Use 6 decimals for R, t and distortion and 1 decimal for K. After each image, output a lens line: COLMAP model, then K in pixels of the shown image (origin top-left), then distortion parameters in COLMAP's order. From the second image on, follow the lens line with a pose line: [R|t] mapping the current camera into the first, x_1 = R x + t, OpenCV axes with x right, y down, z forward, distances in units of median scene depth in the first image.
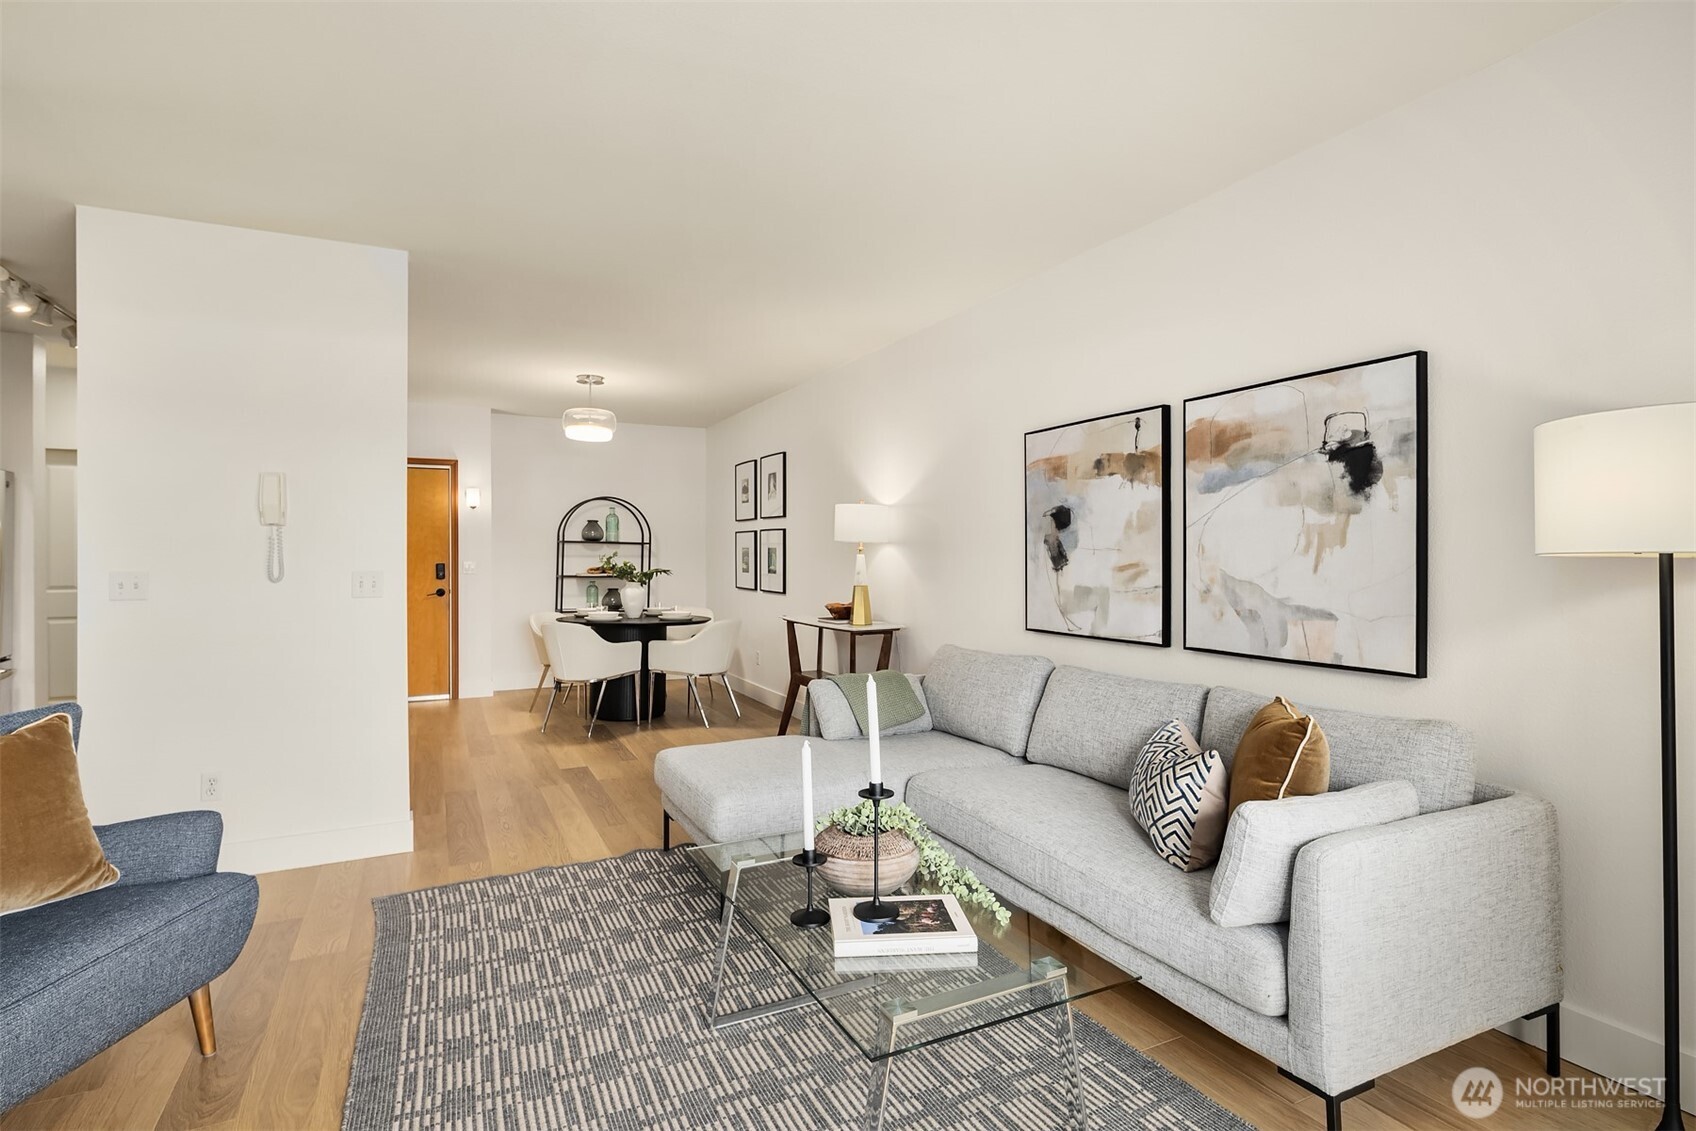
lens RADIAL K [[835.0, 0, 851.0], [0, 835.0, 556.2], [0, 0, 1]] dist [0.001625, 0.000025]
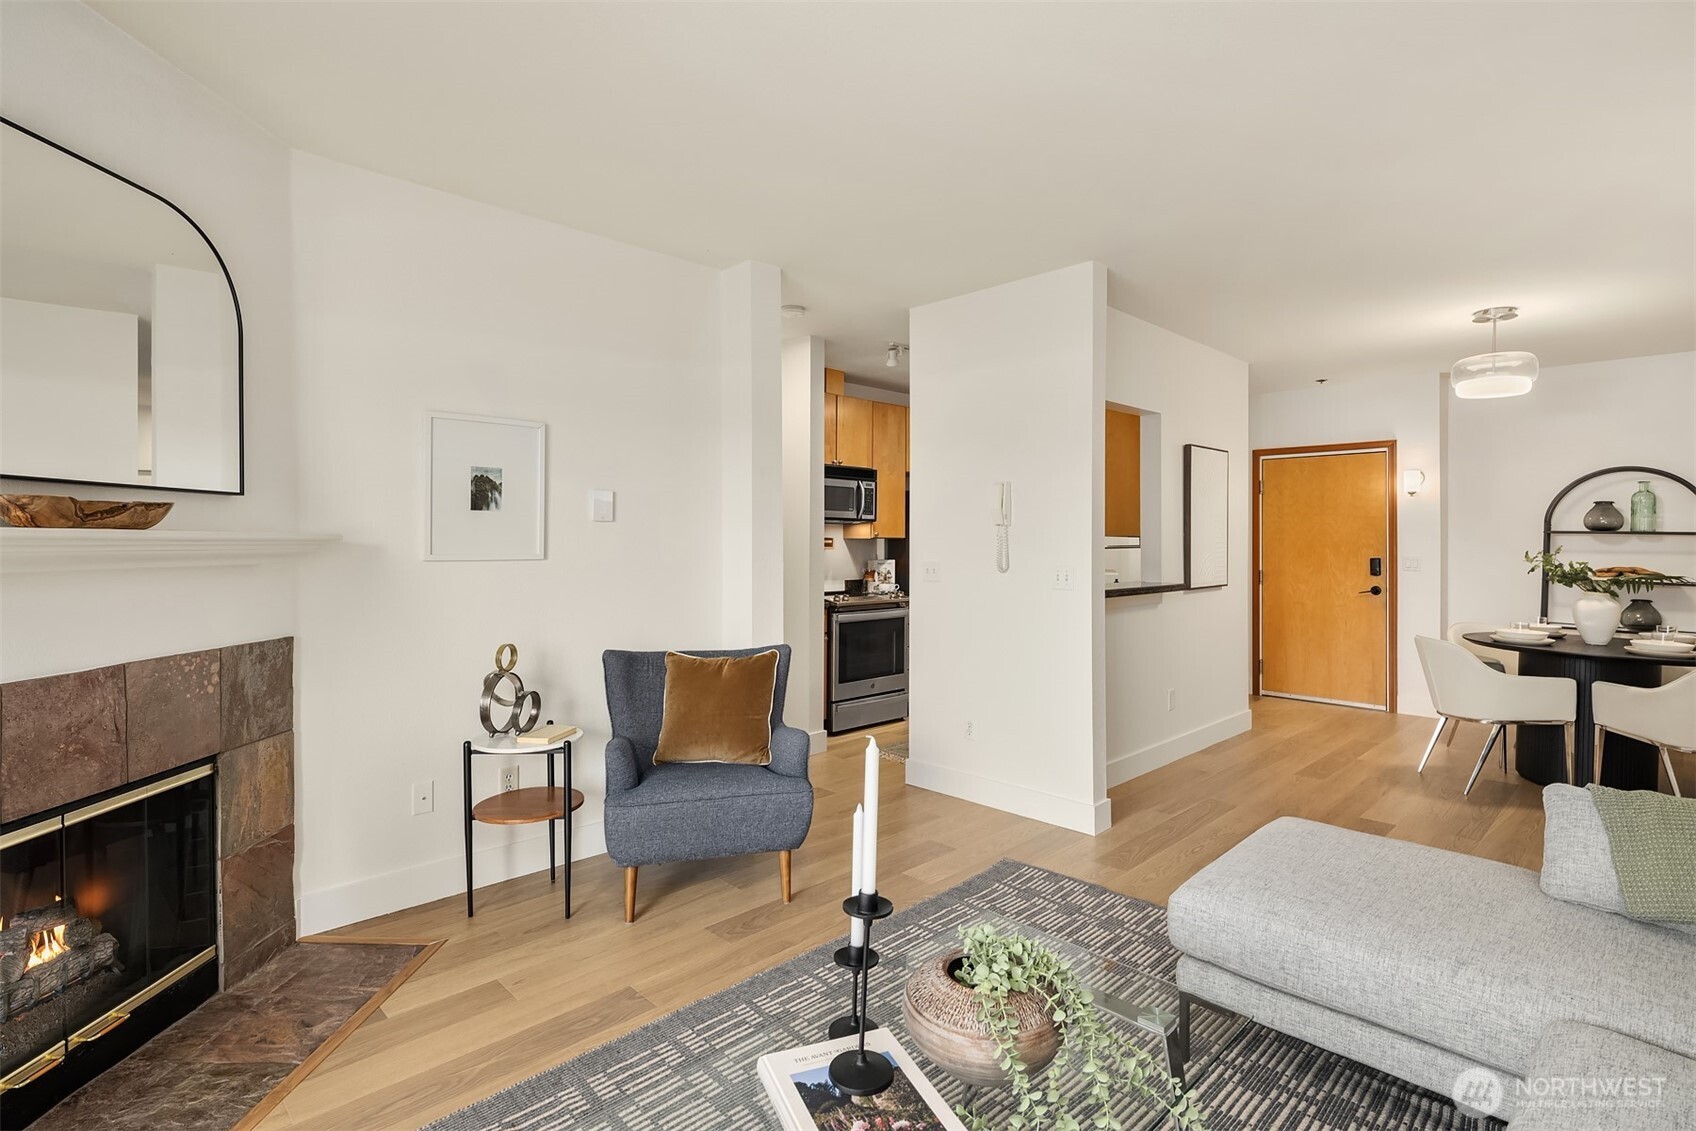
lens RADIAL K [[821.9, 0, 853.2], [0, 821.9, 547.2], [0, 0, 1]] dist [0.001071, -0.000120]
pose [[0.306519, 0.009709, -0.951815, 0.195994], [-0.005696, 0.999949, 0.008365, -0.007746], [0.951847, 0.002858, 0.306559, 0.220605]]
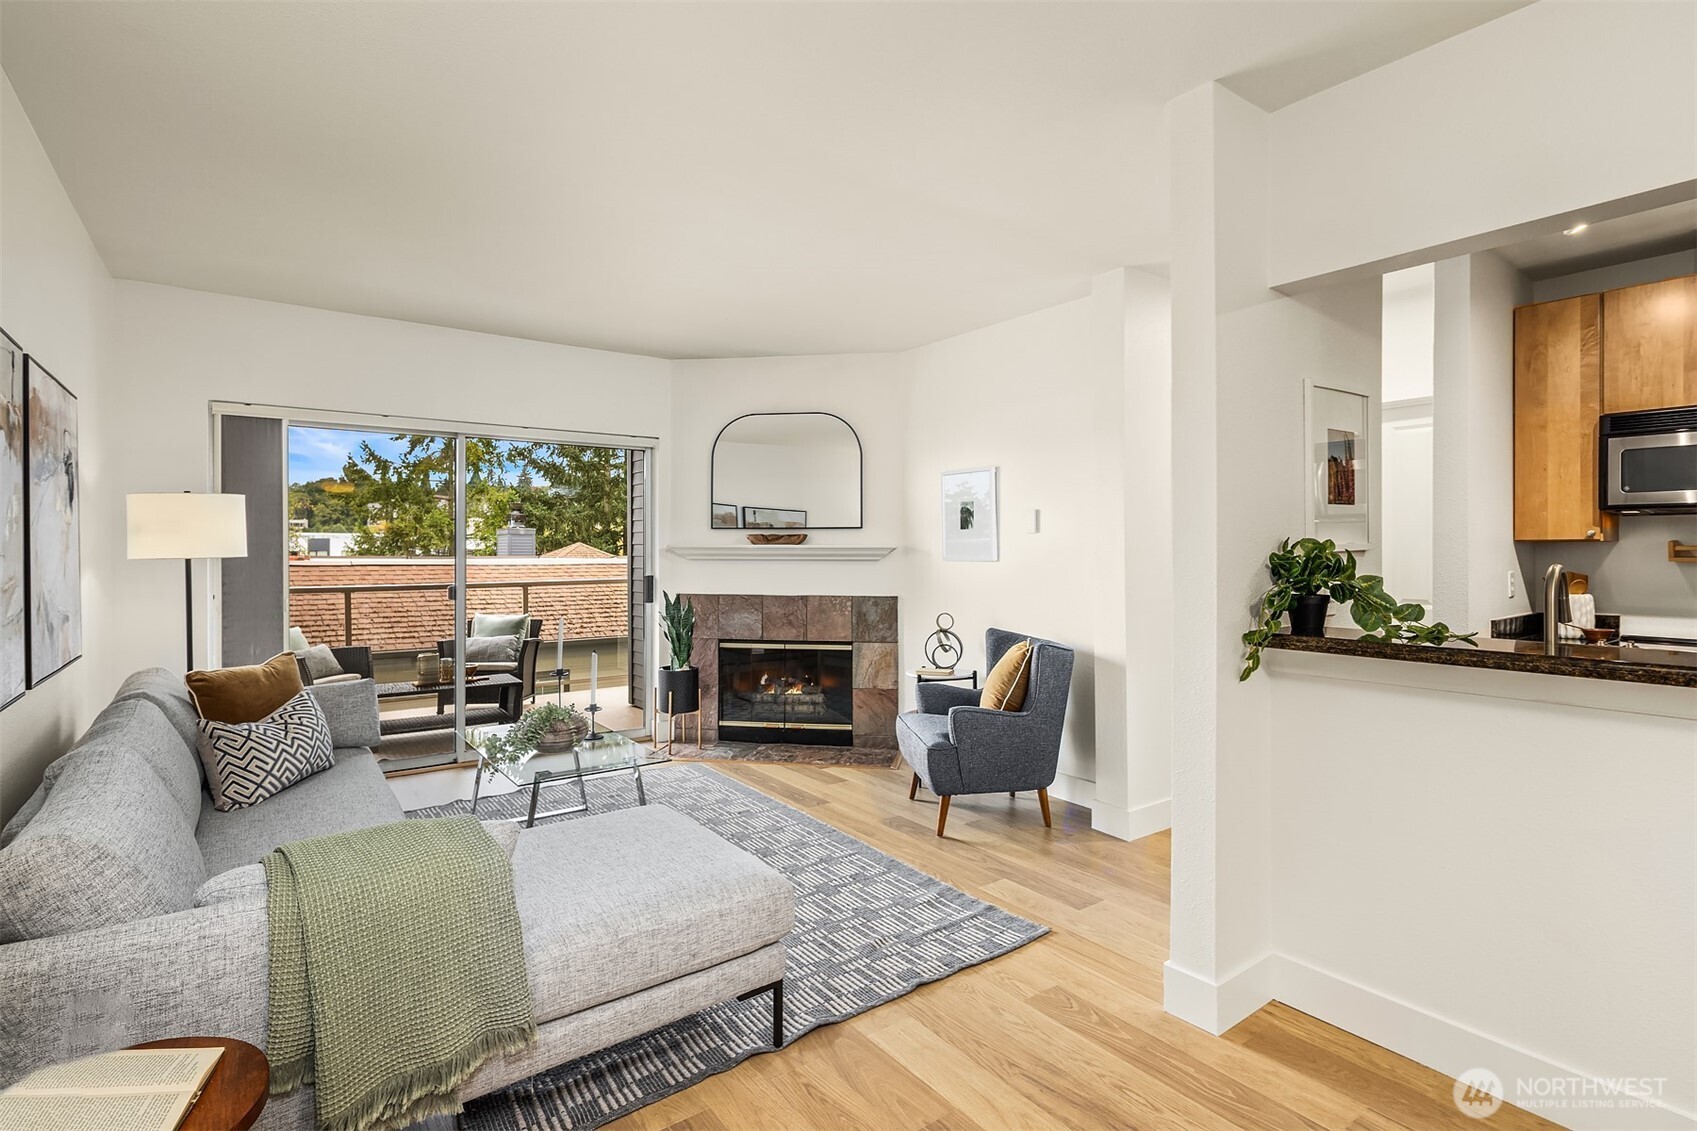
lens RADIAL K [[822.0, 0, 850.8], [0, 822.0, 550.2], [0, 0, 1]] dist [0.003362, -0.000128]
pose [[-0.986212, 0.002242, -0.165474, -0.096060], [0.001769, 0.999994, 0.003009, -0.006799], [0.165480, 0.002675, -0.986209, 0.882371]]
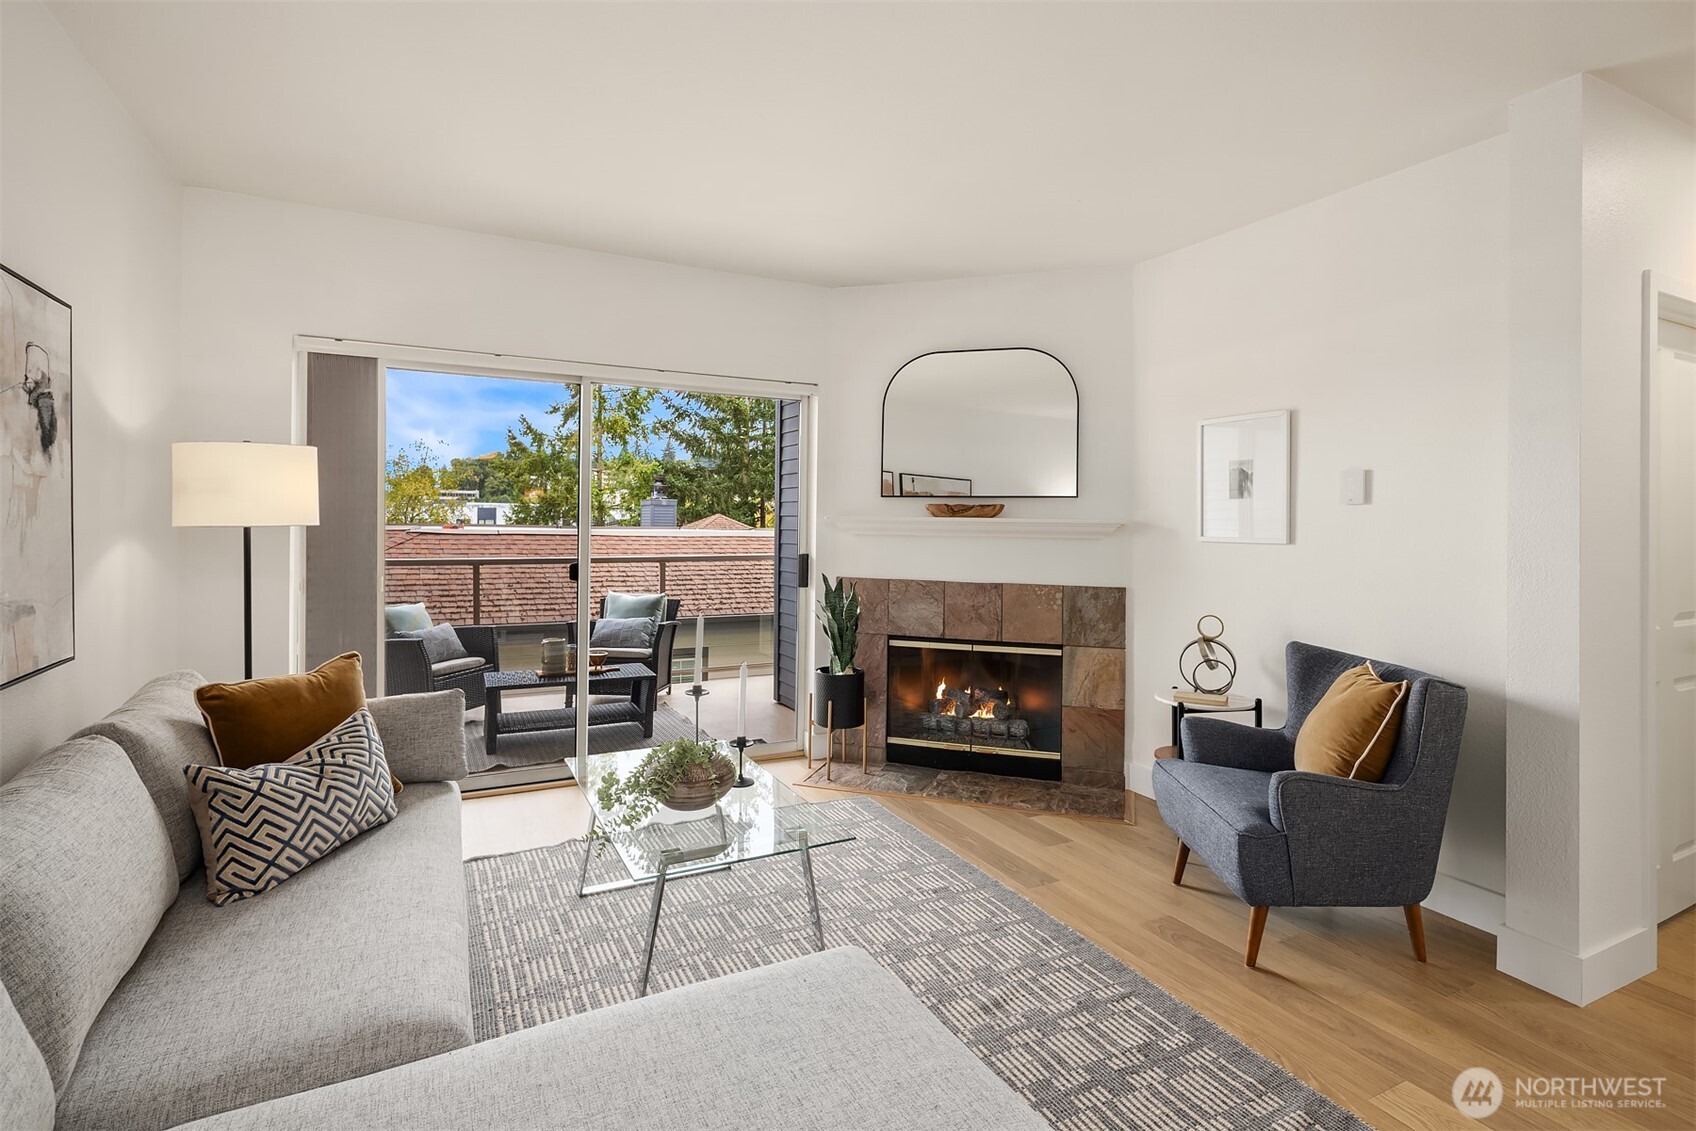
lens RADIAL K [[822.7, 0, 850.1], [0, 822.7, 525.3], [0, 0, 1]] dist [0.001907, -0.000307]
pose [[-0.999929, -0.009886, -0.006629, -0.064732], [-0.009921, 0.999937, 0.005266, -0.006635], [0.006576, 0.005332, -0.999964, 0.701524]]
